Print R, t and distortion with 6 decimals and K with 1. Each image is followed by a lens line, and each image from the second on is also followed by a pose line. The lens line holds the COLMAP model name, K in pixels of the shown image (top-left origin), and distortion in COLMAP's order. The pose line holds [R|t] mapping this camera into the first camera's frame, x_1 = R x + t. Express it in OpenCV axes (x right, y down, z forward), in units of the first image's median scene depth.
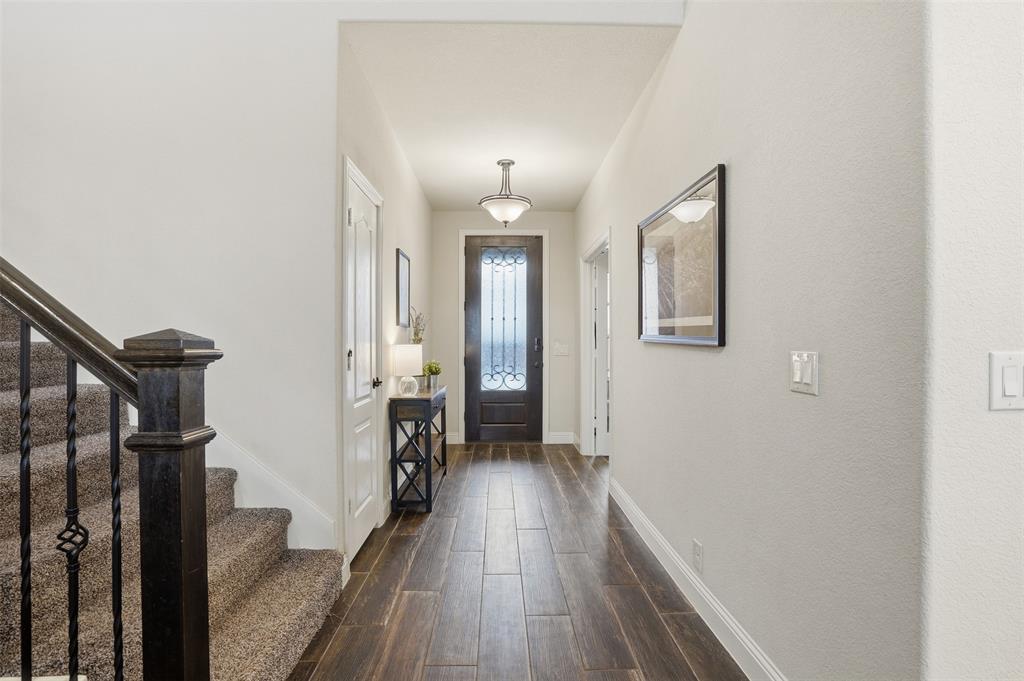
lens RADIAL K [[488.4, 0, 512.0], [0, 488.4, 340.5], [0, 0, 1]] dist [-0.054531, 0.000069]
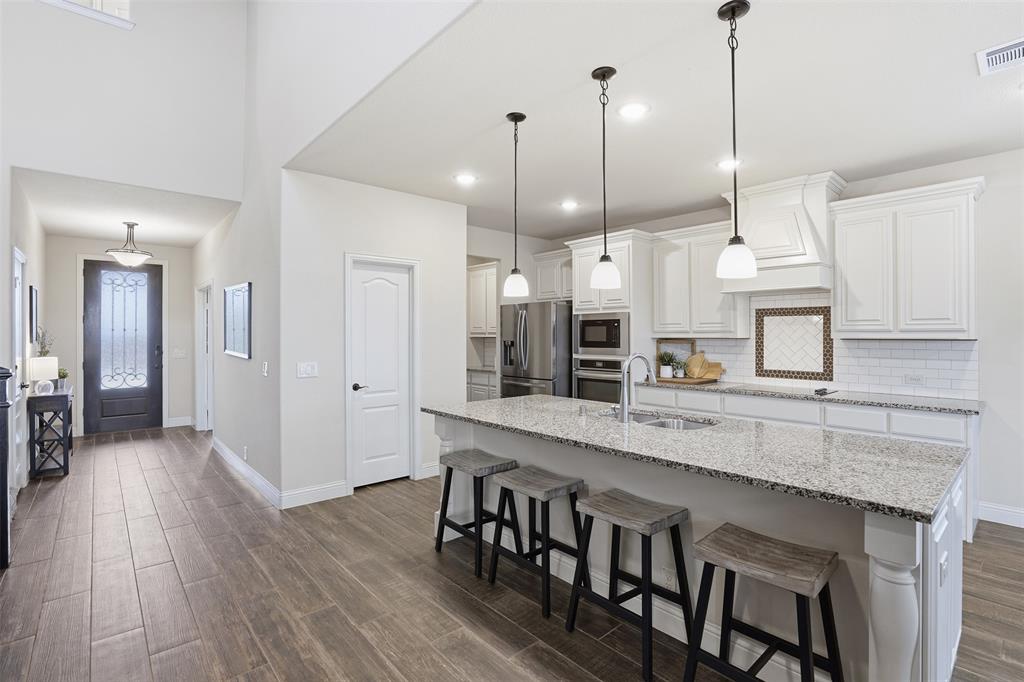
lens RADIAL K [[482.7, 0, 510.3], [0, 482.7, 331.9], [0, 0, 1]] dist [-0.056049, 0.020307]
pose [[0.767529, 0.000096, 0.641014, -0.038913], [0.000334, 1.000000, -0.000551, -0.053611], [-0.641014, 0.000637, 0.767529, -0.738478]]
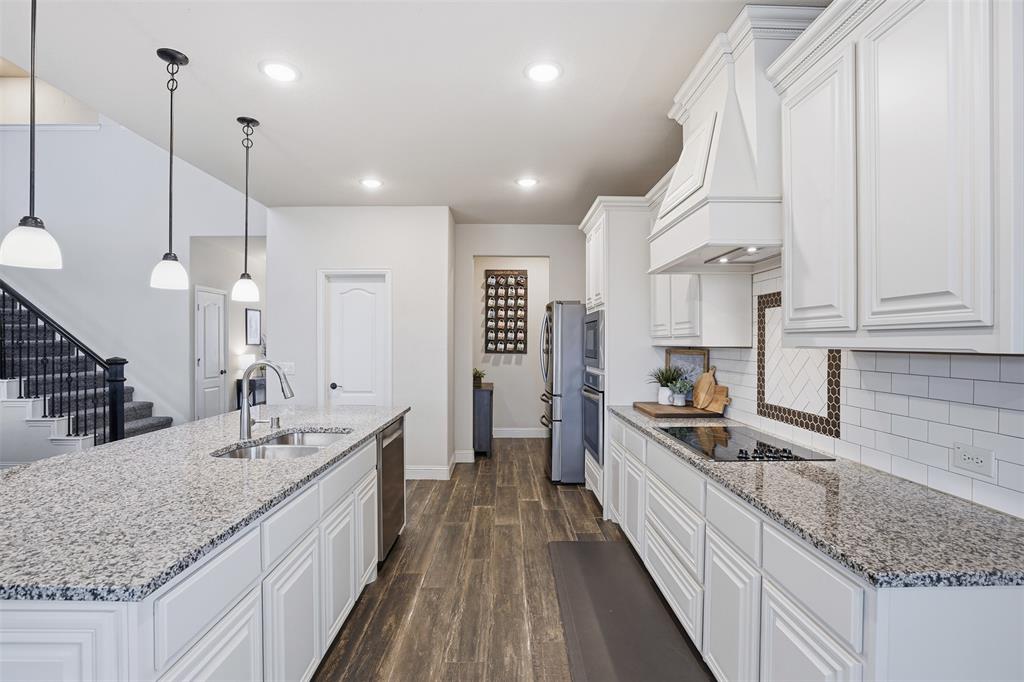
lens RADIAL K [[479.5, 0, 512.0], [0, 479.5, 341.0], [0, 0, 1]] dist [-0.055353, 0.020577]
pose [[0.999862, 0.001213, -0.016556, 0.819008], [-0.001189, 0.999998, 0.001449, -0.047906], [0.016558, -0.001430, 0.999862, -0.888551]]
